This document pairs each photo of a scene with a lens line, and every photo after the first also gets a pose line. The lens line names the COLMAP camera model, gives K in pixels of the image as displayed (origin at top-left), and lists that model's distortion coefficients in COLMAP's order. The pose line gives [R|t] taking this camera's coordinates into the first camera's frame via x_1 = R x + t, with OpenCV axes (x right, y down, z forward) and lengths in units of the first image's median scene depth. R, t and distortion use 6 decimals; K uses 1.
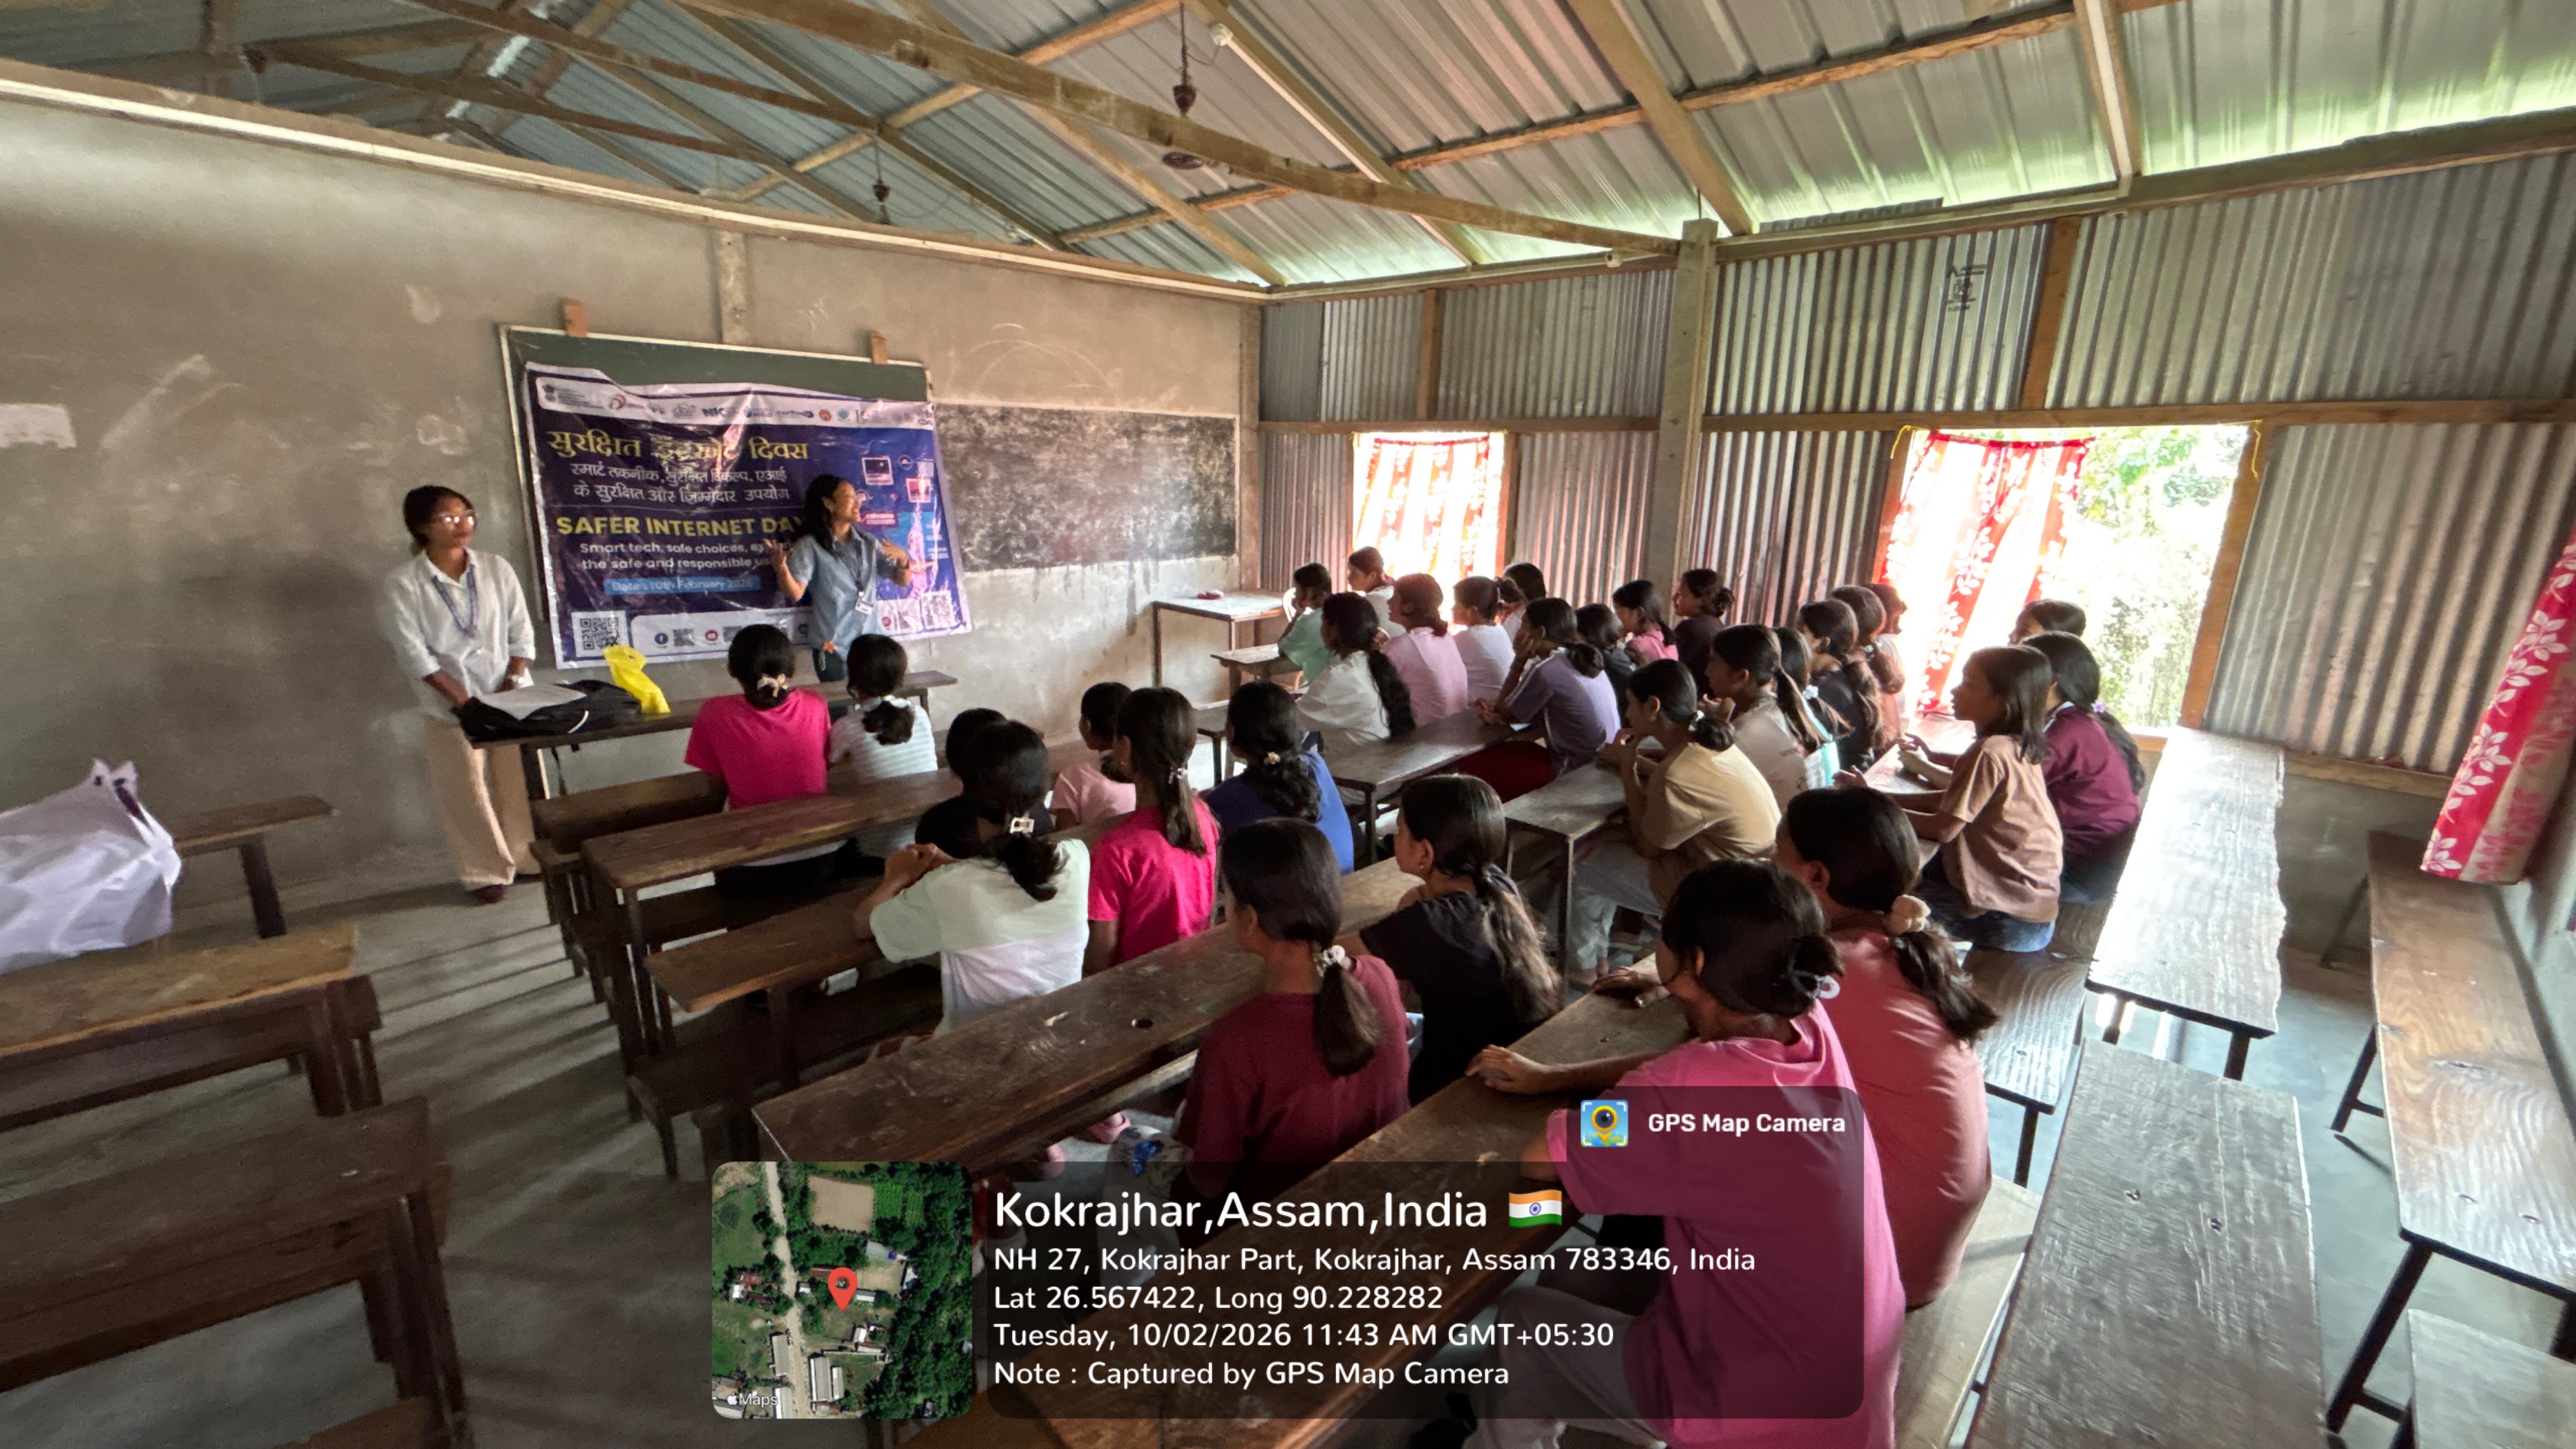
lens RADIAL K [[1104.8, 0, 1288.0], [0, 1104.8, 724.5], [0, 0, 1]] dist [0.060290, -0.000015]
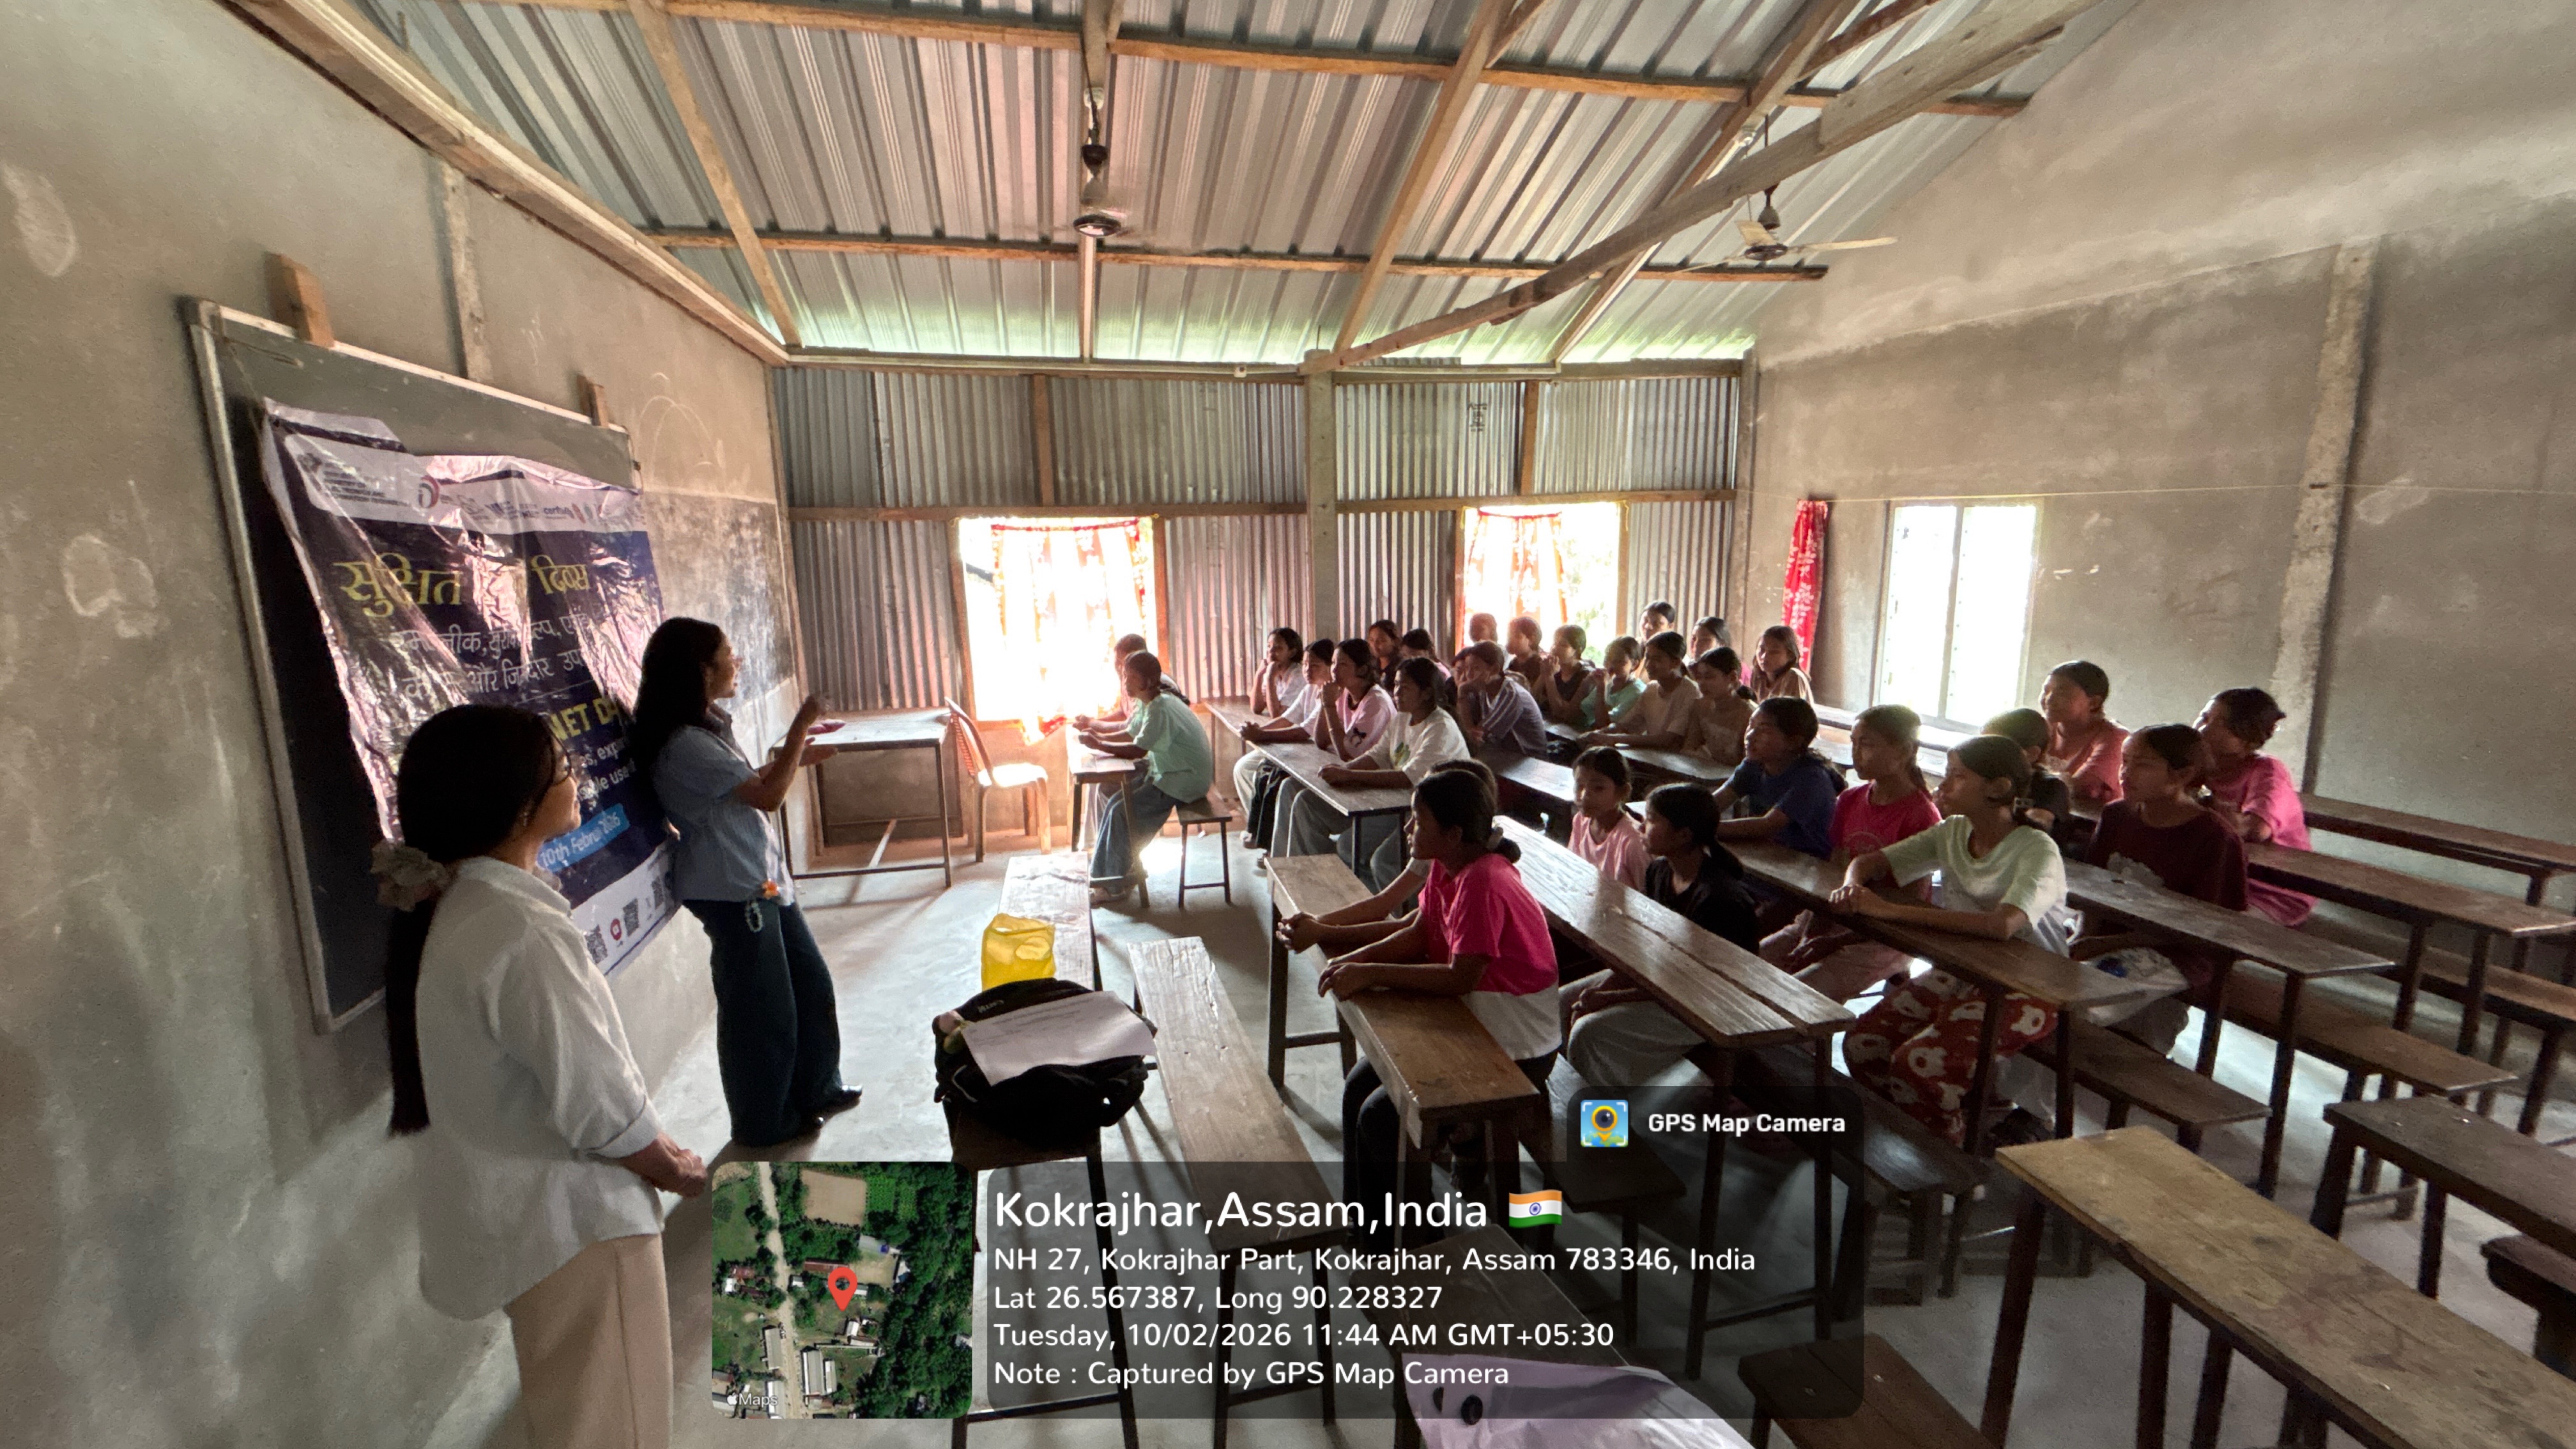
lens RADIAL K [[1053.6, 0, 1288.0], [0, 1053.6, 724.5], [0, 0, 1]] dist [0.107101, -0.000026]
pose [[0.529736, -0.187910, 0.827085, -0.770728], [0.242314, 0.968036, 0.064735, -0.129689], [-0.812812, 0.166122, 0.558336, 0.447278]]
